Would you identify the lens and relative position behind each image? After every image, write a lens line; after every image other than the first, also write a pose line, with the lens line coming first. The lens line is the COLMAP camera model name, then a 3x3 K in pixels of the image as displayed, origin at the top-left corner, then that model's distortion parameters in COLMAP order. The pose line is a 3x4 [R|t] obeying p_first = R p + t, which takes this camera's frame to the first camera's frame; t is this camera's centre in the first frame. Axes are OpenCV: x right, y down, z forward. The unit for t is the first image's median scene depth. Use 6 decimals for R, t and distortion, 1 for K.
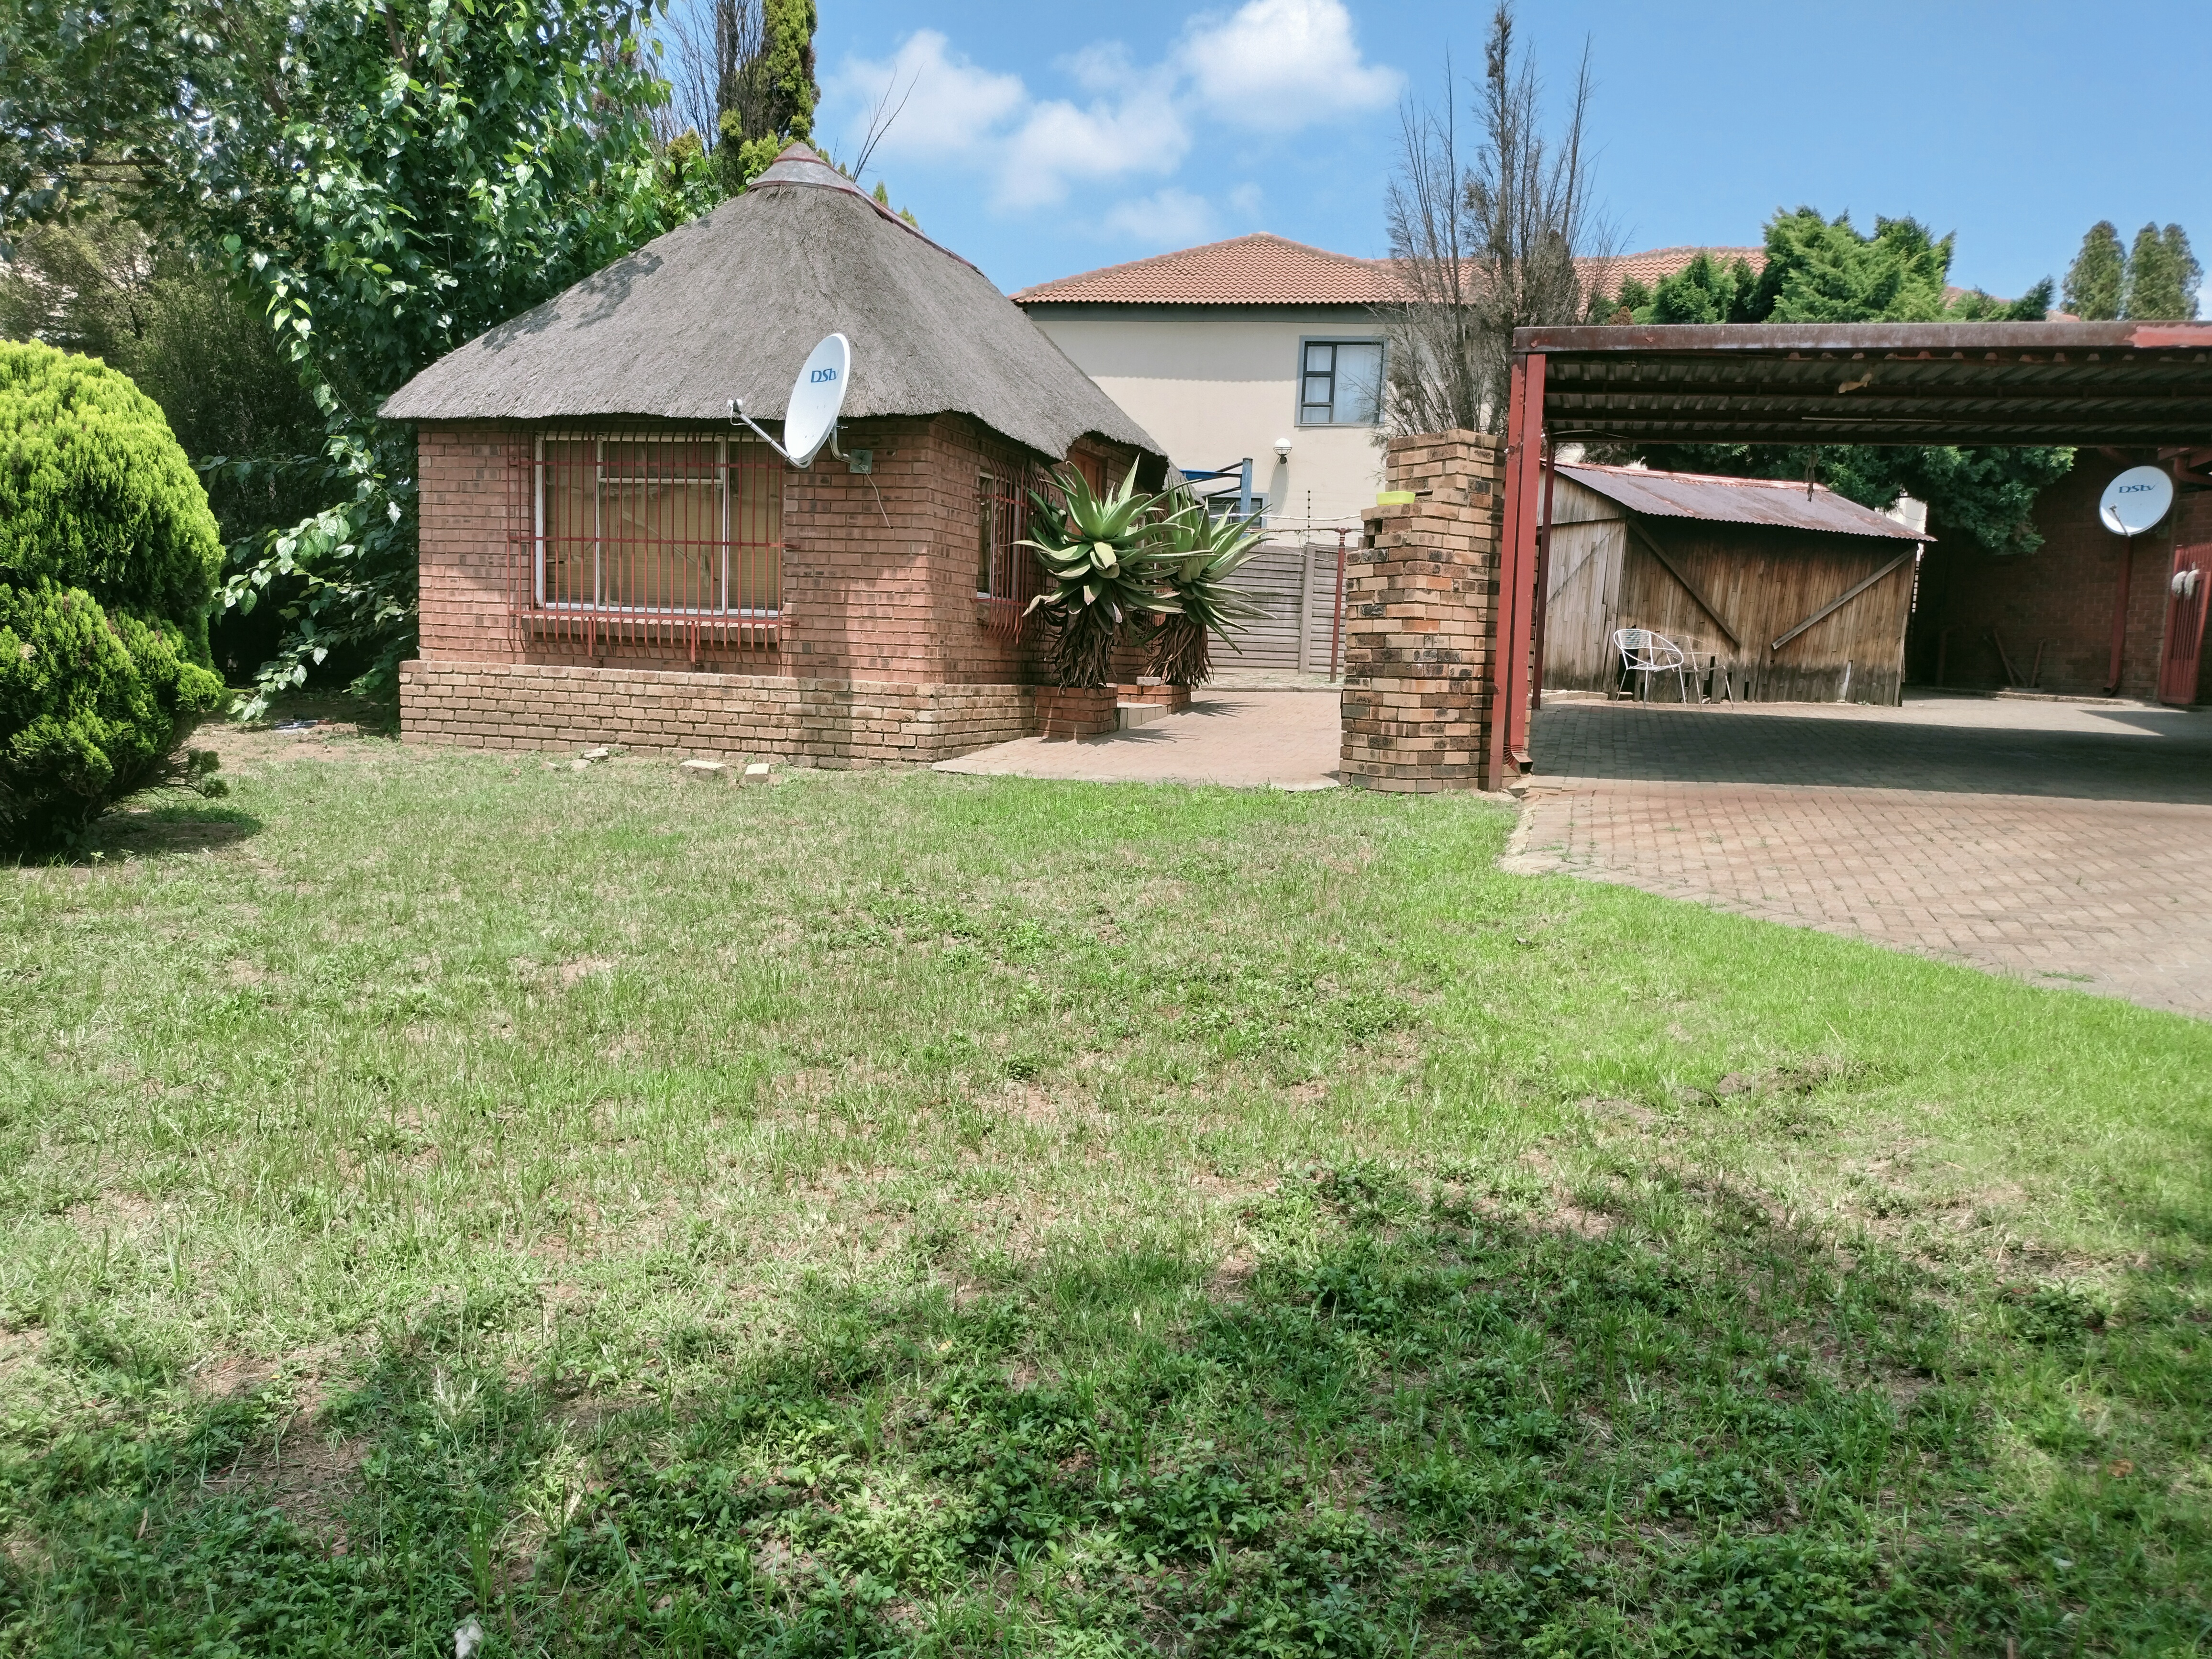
lens RADIAL K [[1646.3, 0, 1106.0], [0, 1646.3, 829.5], [0, 0, 1]] dist [0.021946, -0.021821]
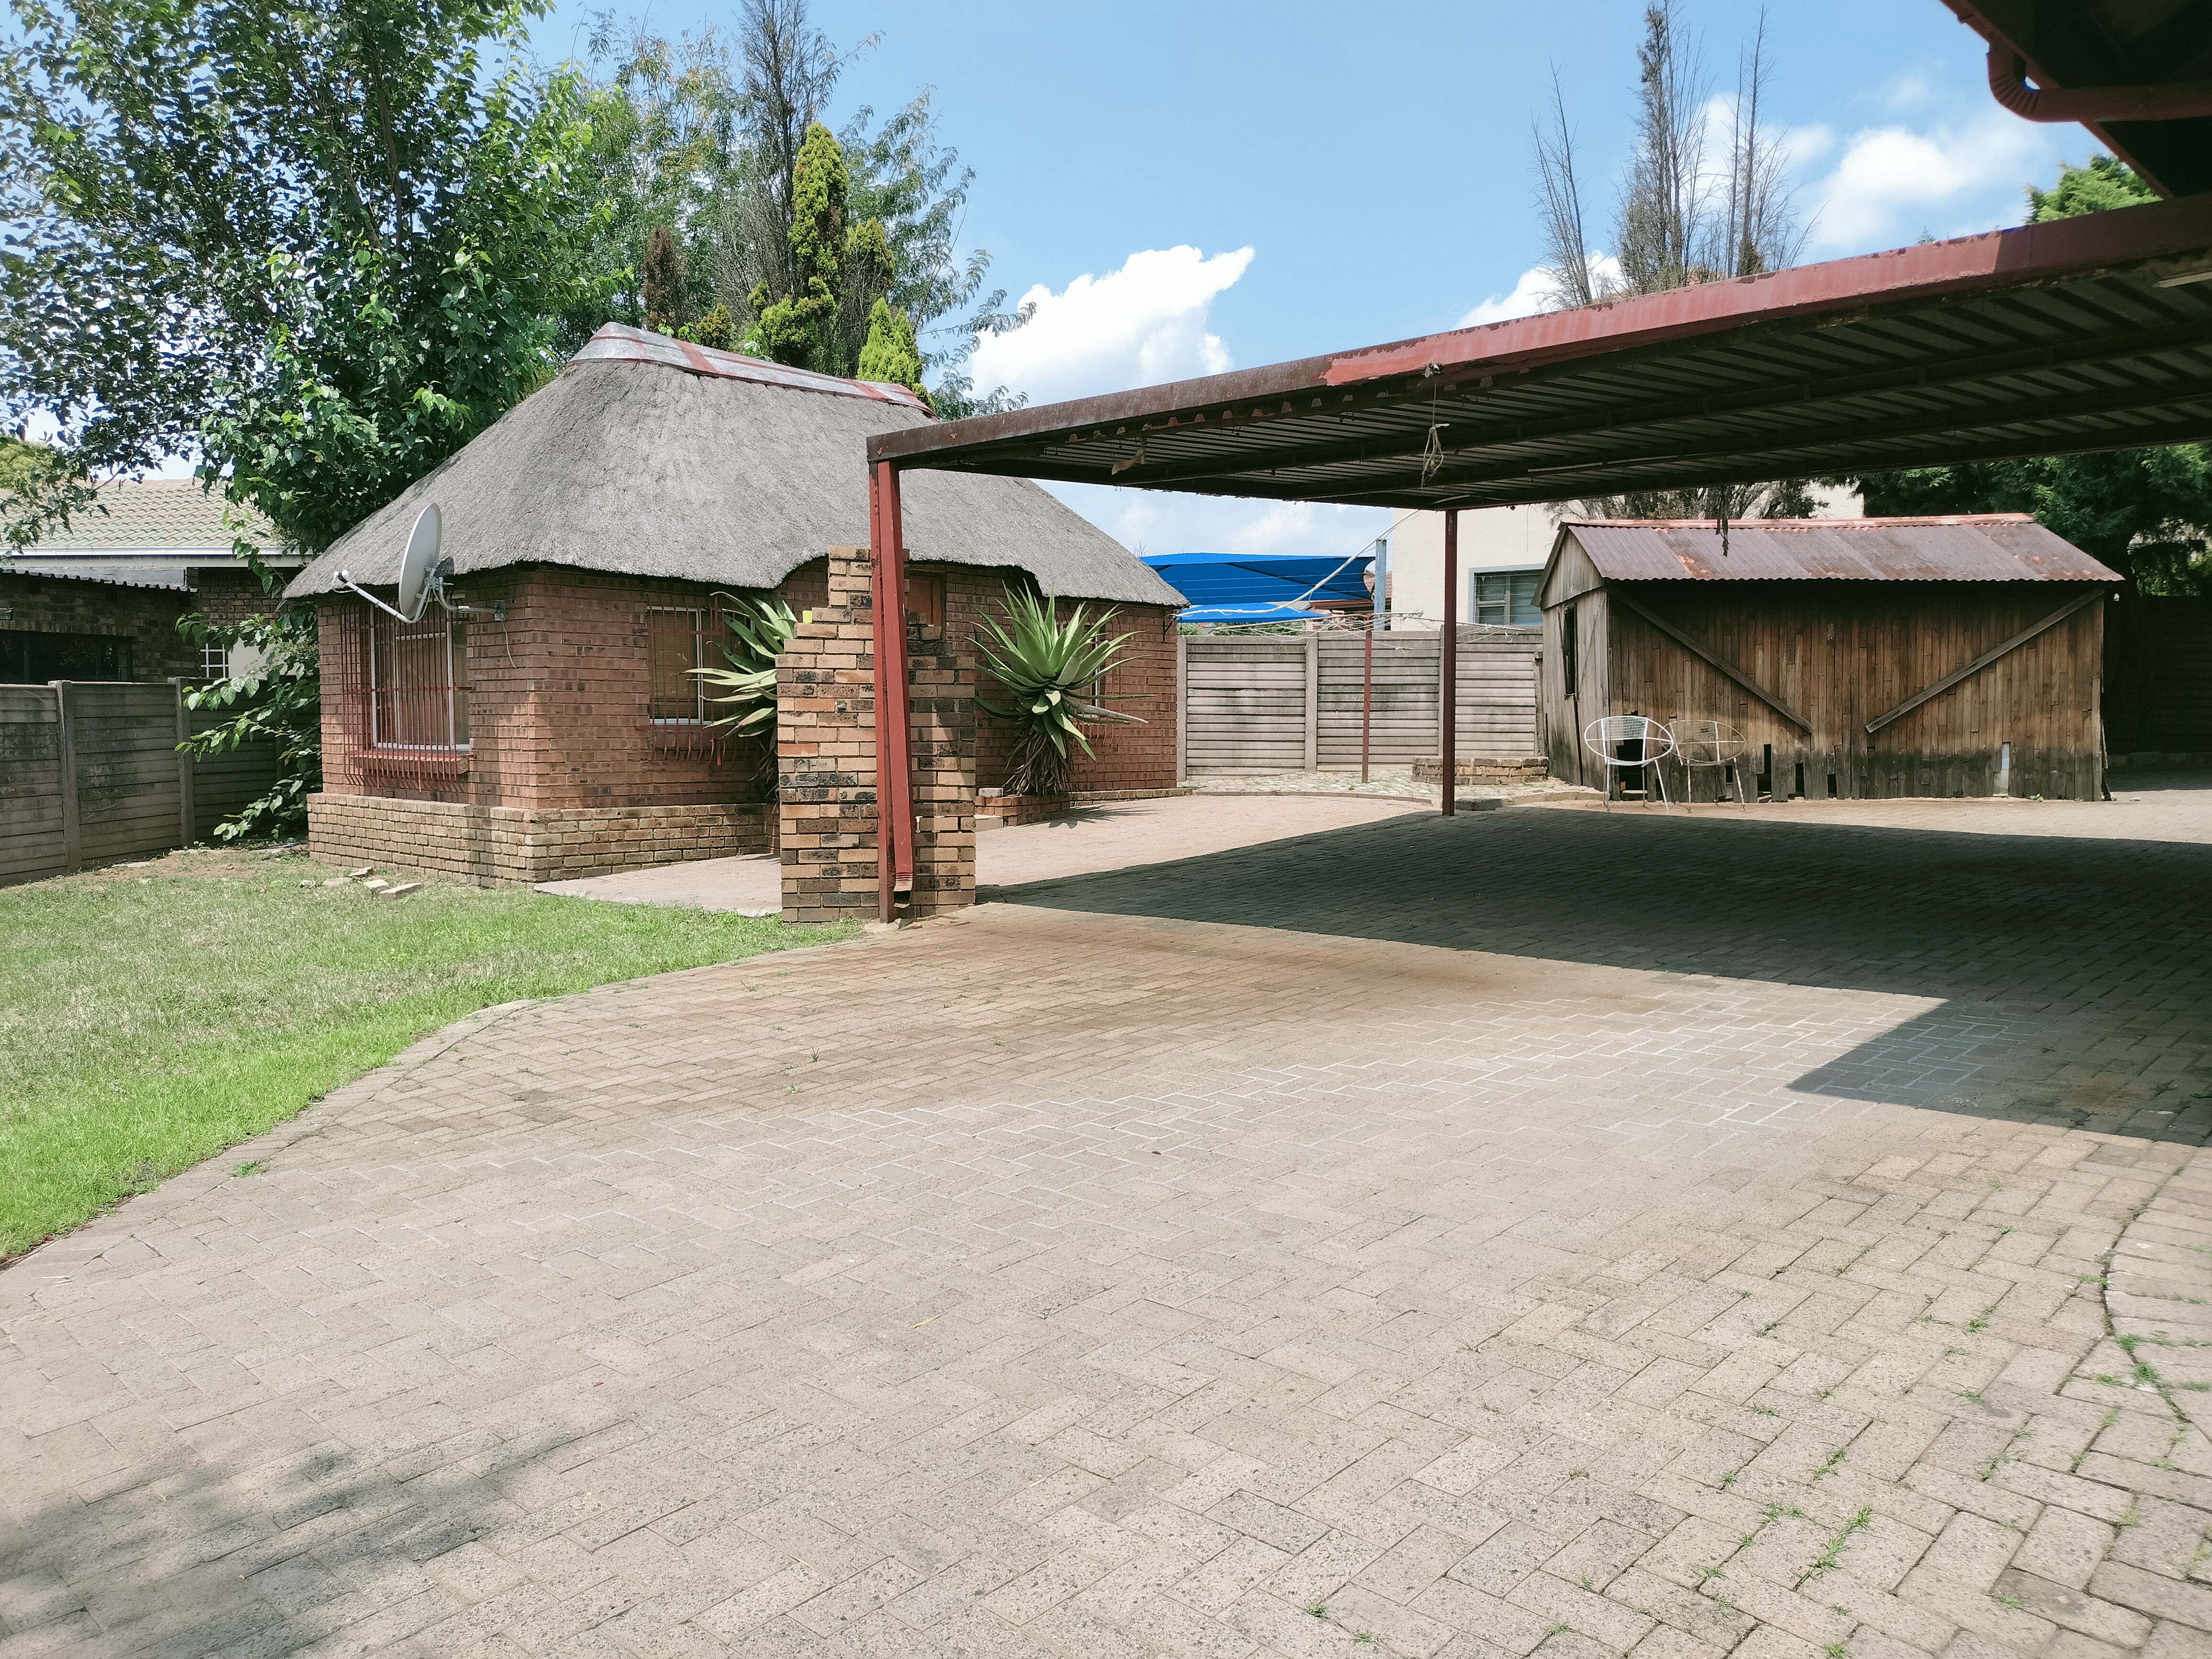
lens RADIAL K [[1666.4, 0, 1106.0], [0, 1666.4, 829.5], [0, 0, 1]] dist [0.017697, -0.009662]
pose [[0.884651, -0.005543, -0.466220, 0.678624], [-0.017658, 0.998814, -0.045380, -0.029739], [0.465919, 0.048378, 0.883504, 0.186535]]
